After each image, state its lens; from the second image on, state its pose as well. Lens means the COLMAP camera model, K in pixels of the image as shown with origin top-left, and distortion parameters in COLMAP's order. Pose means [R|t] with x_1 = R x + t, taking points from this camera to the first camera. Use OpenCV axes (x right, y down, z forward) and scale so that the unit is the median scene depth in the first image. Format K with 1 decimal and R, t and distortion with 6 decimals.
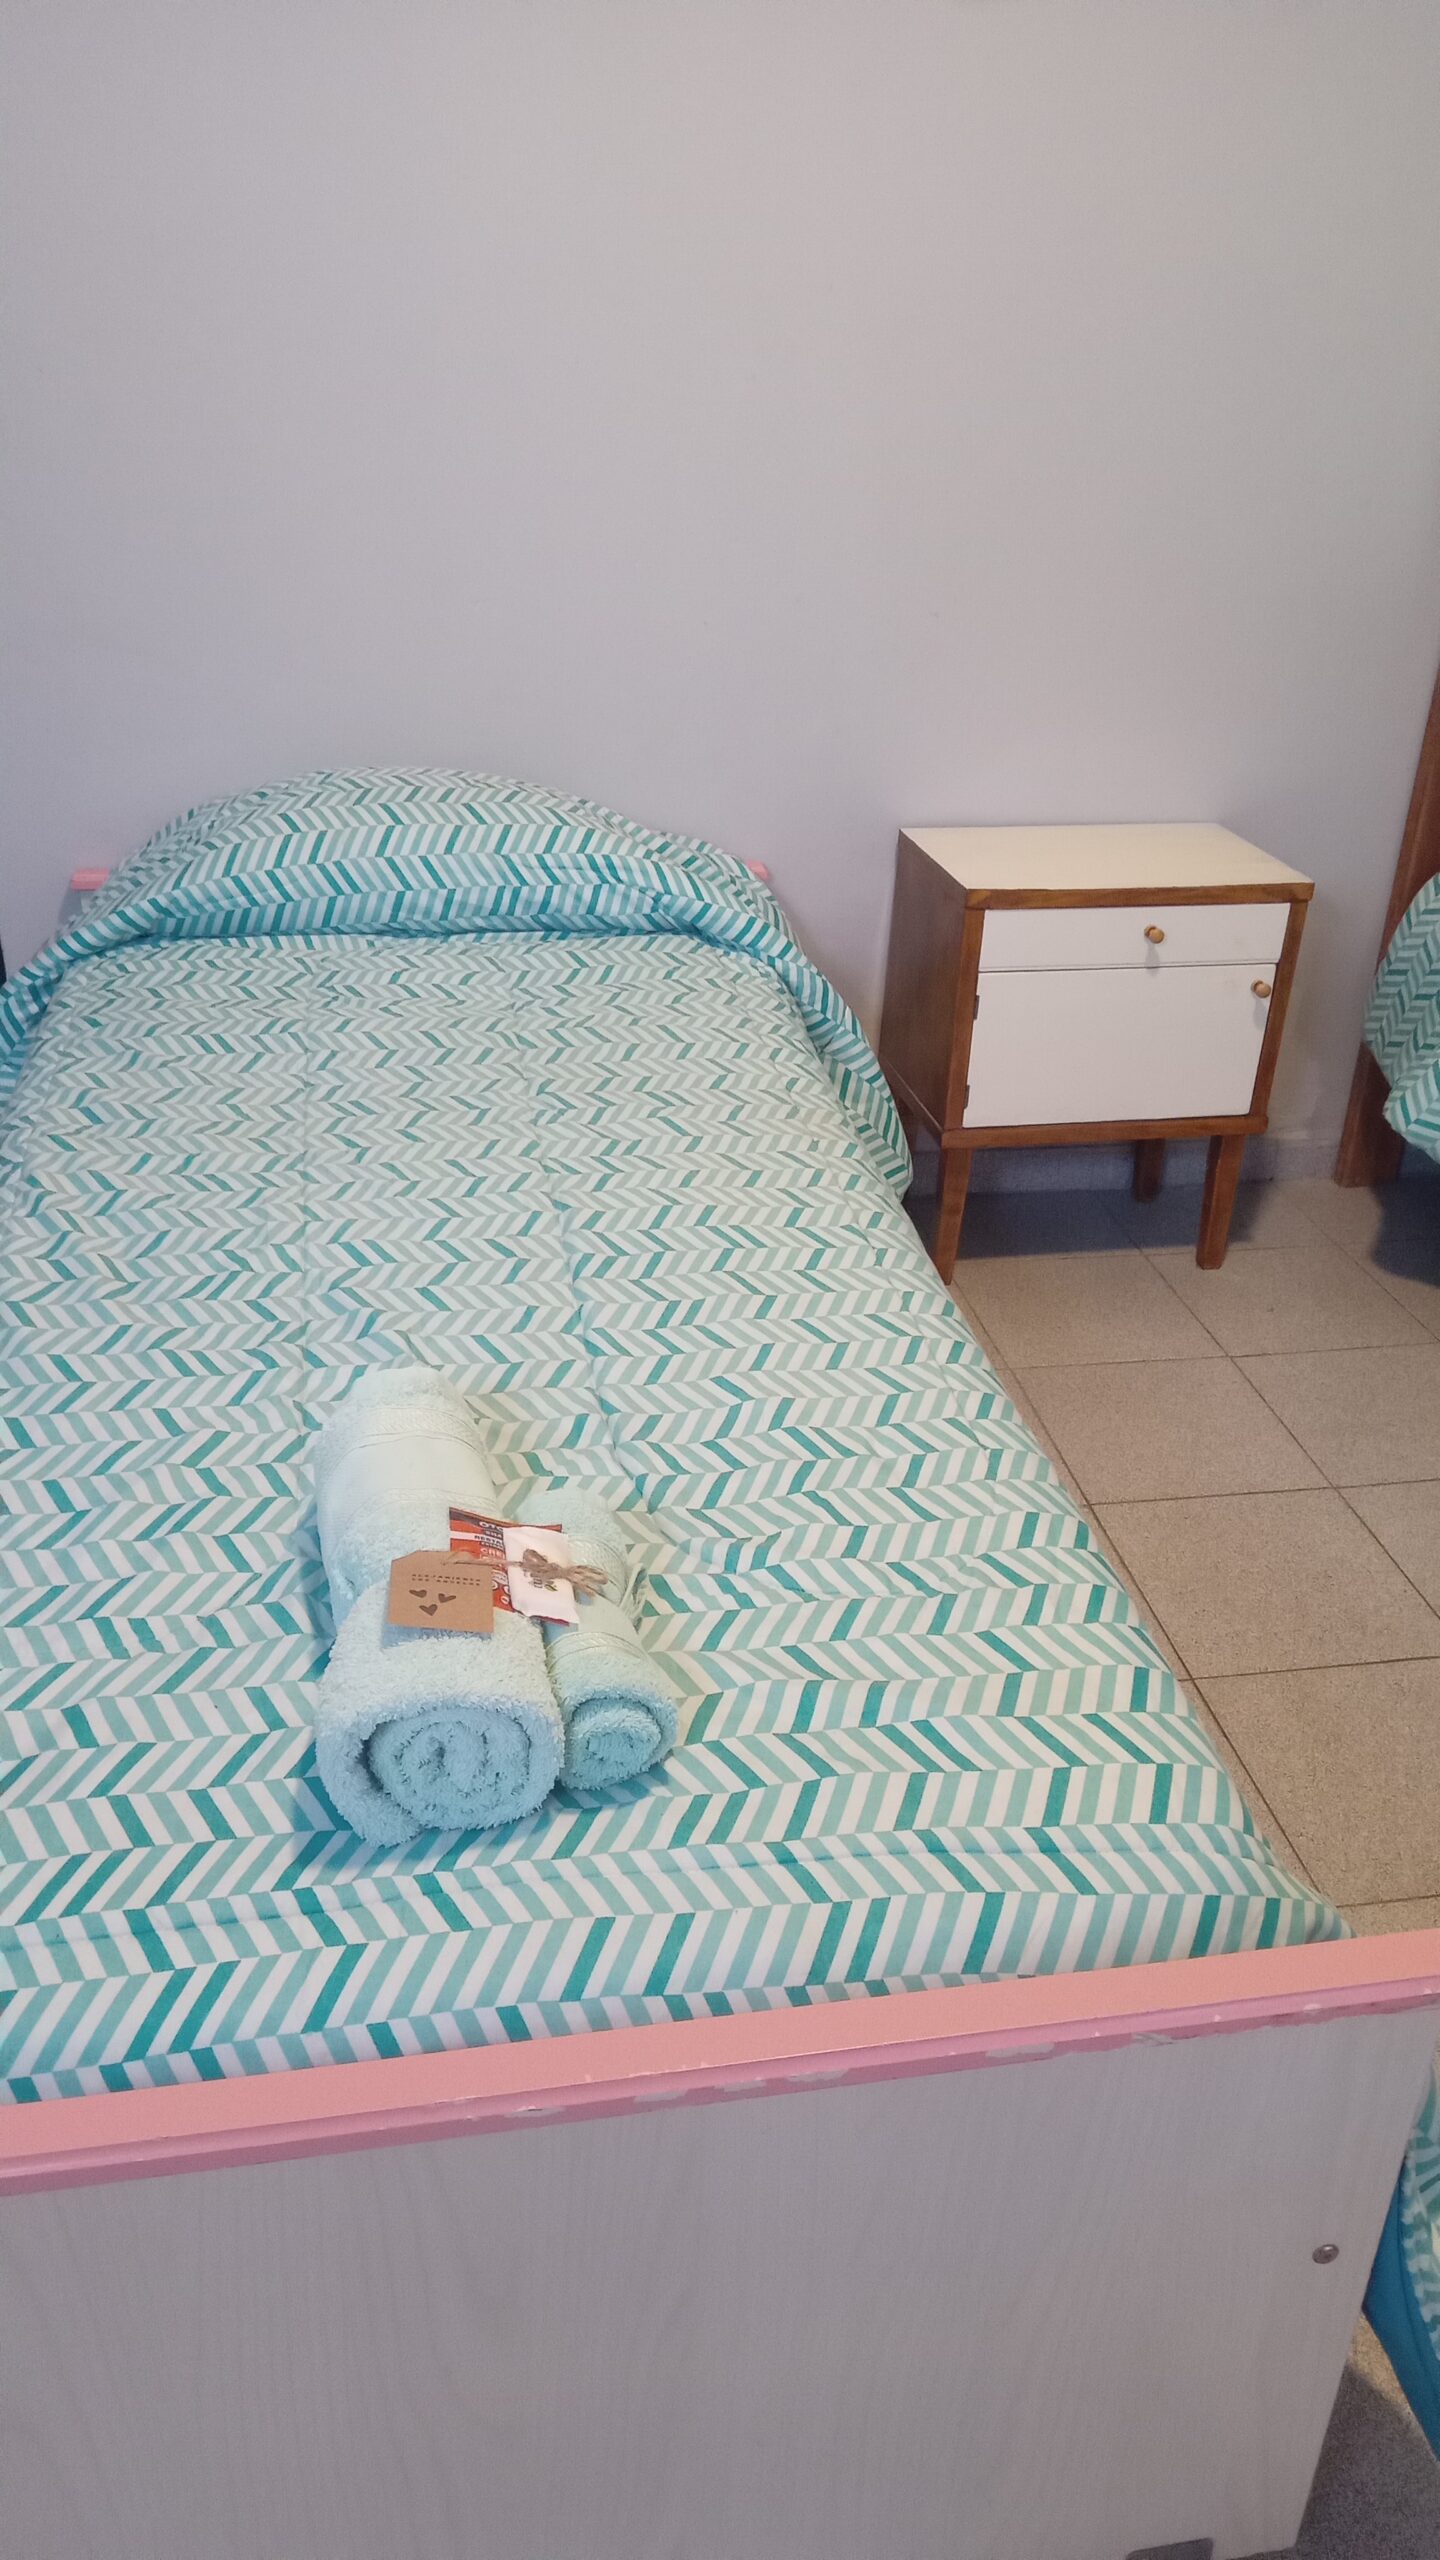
lens RADIAL K [[1881.2, 0, 713.0], [0, 1881.2, 1279.9], [0, 0, 1]] dist [0.038263, -0.021846]
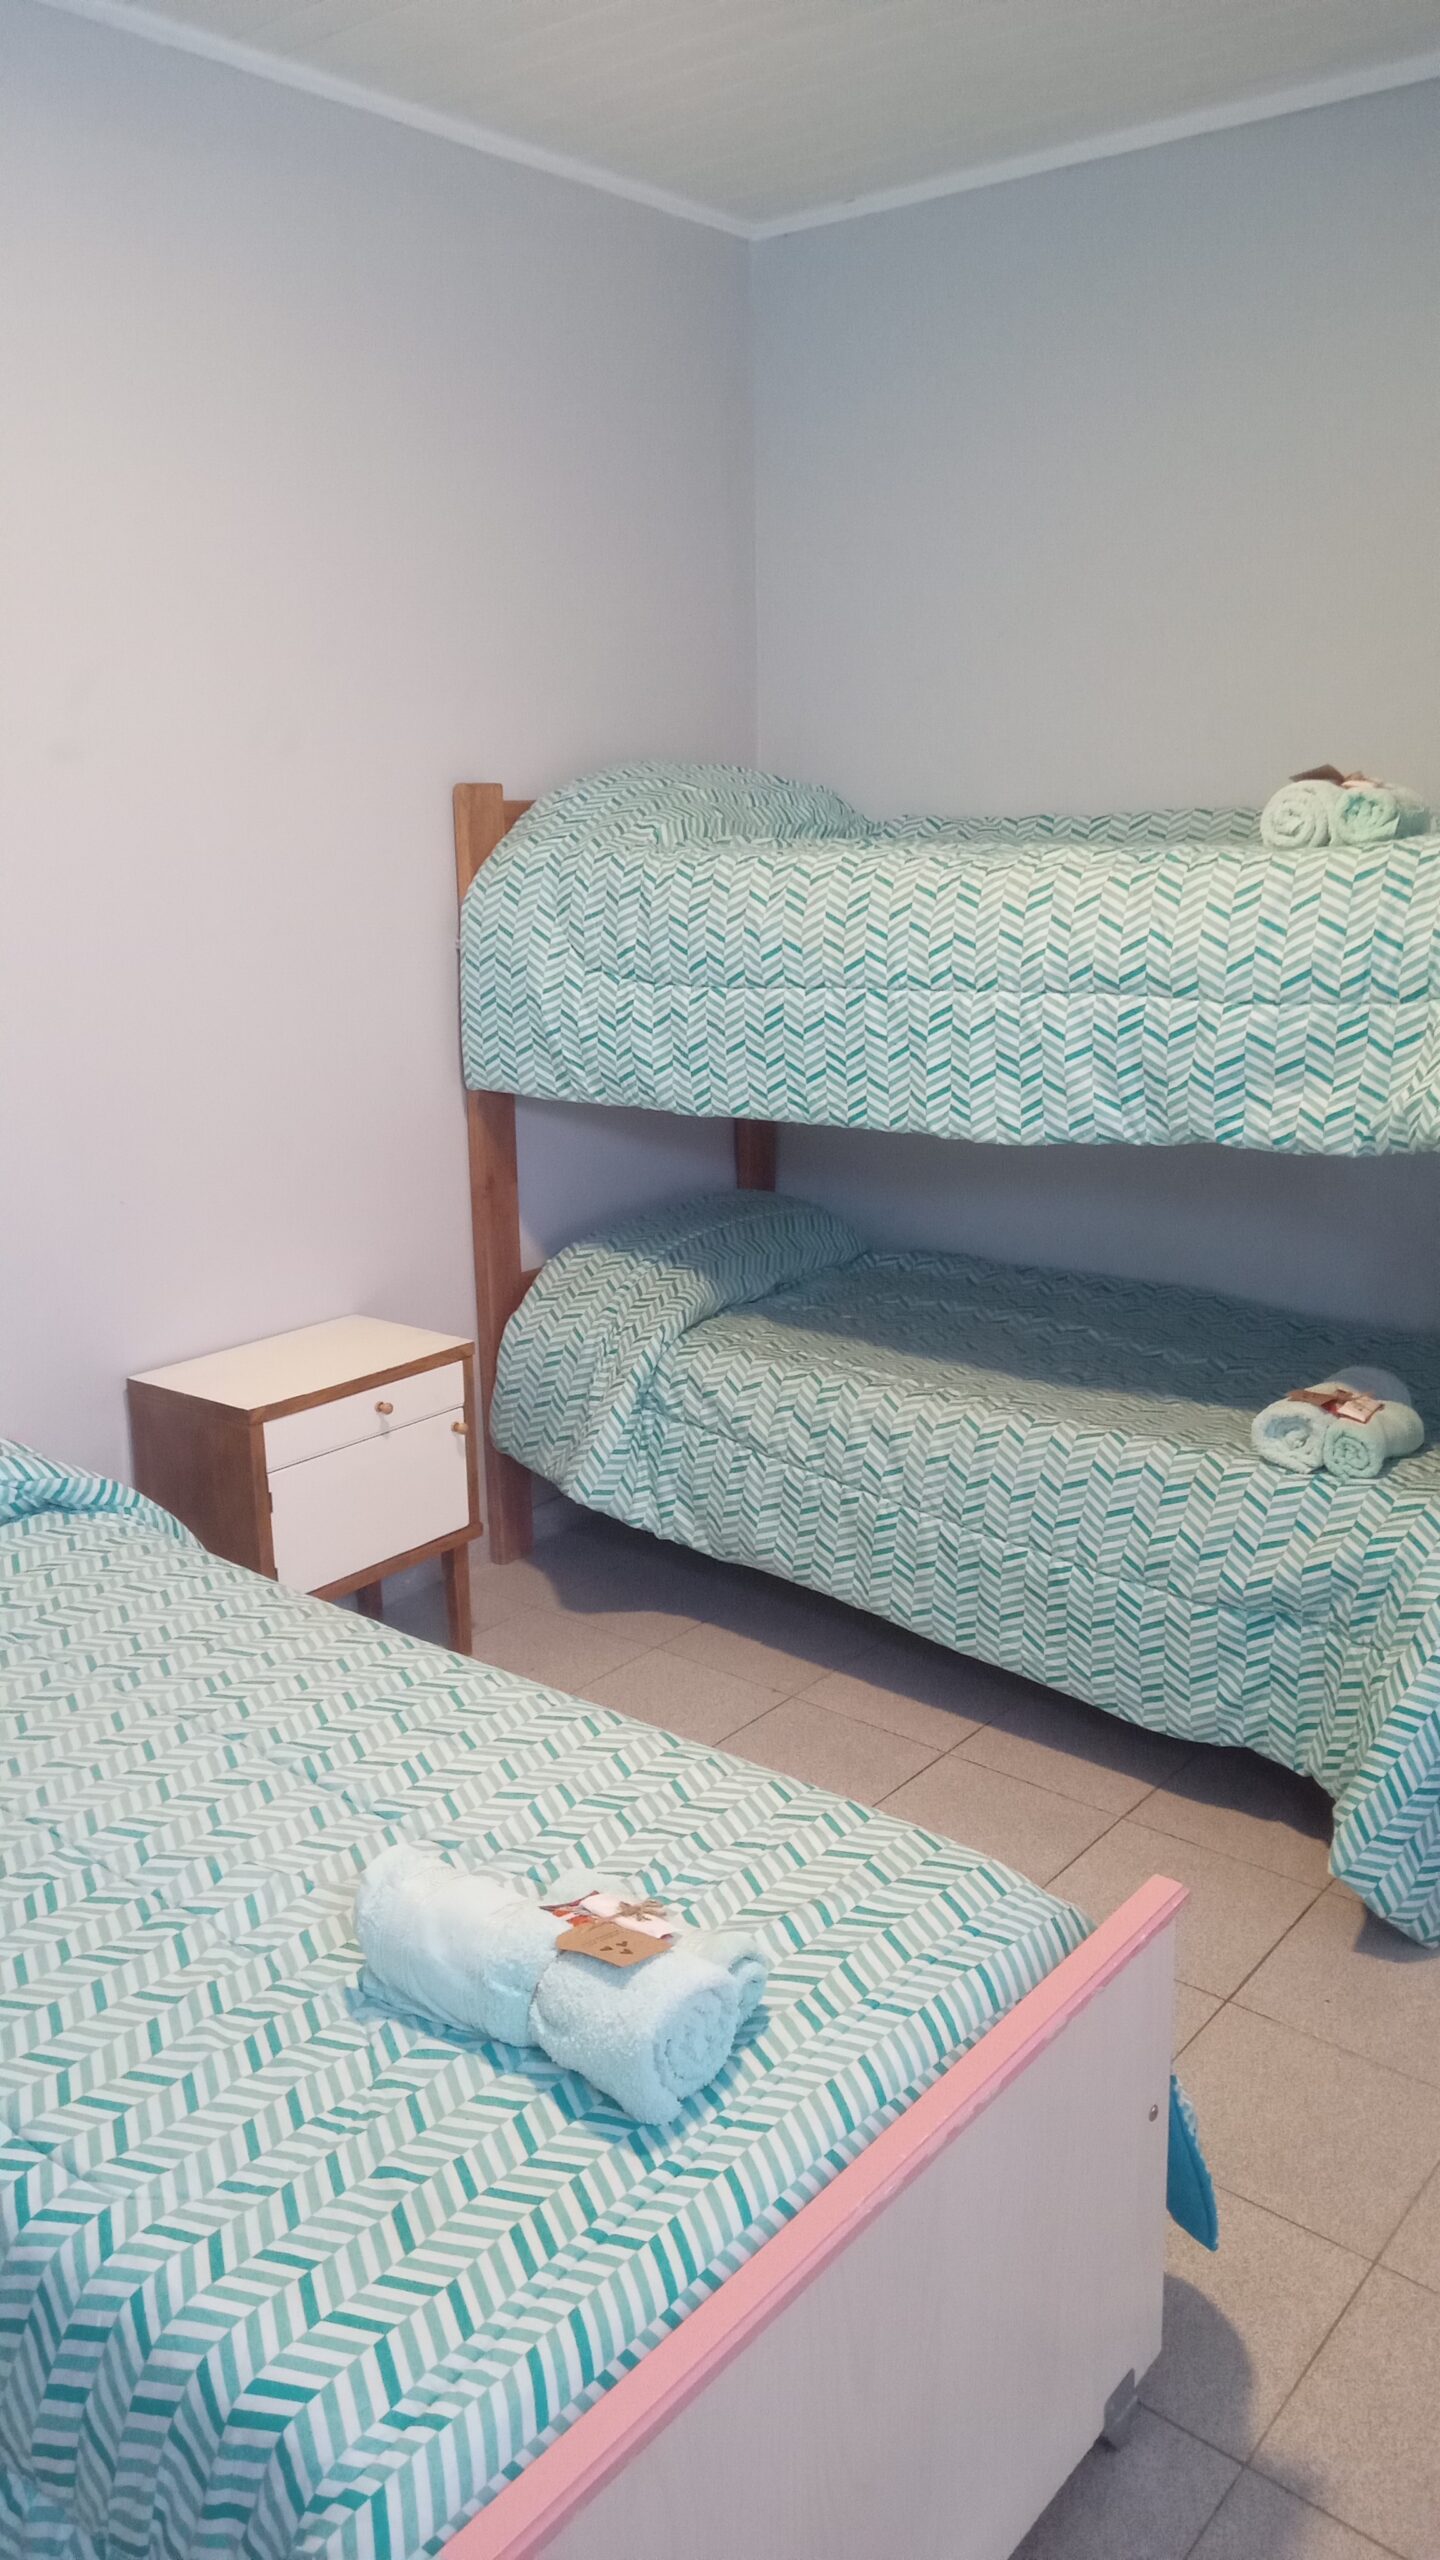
lens RADIAL K [[1881.2, 0, 727.4], [0, 1881.2, 1272.8], [0, 0, 1]] dist [0.038263, -0.021846]
pose [[0.761764, -0.204540, 0.614718, -0.370813], [0.341656, 0.933015, -0.112933, -0.051331], [-0.550442, 0.296050, 0.780620, -0.138475]]
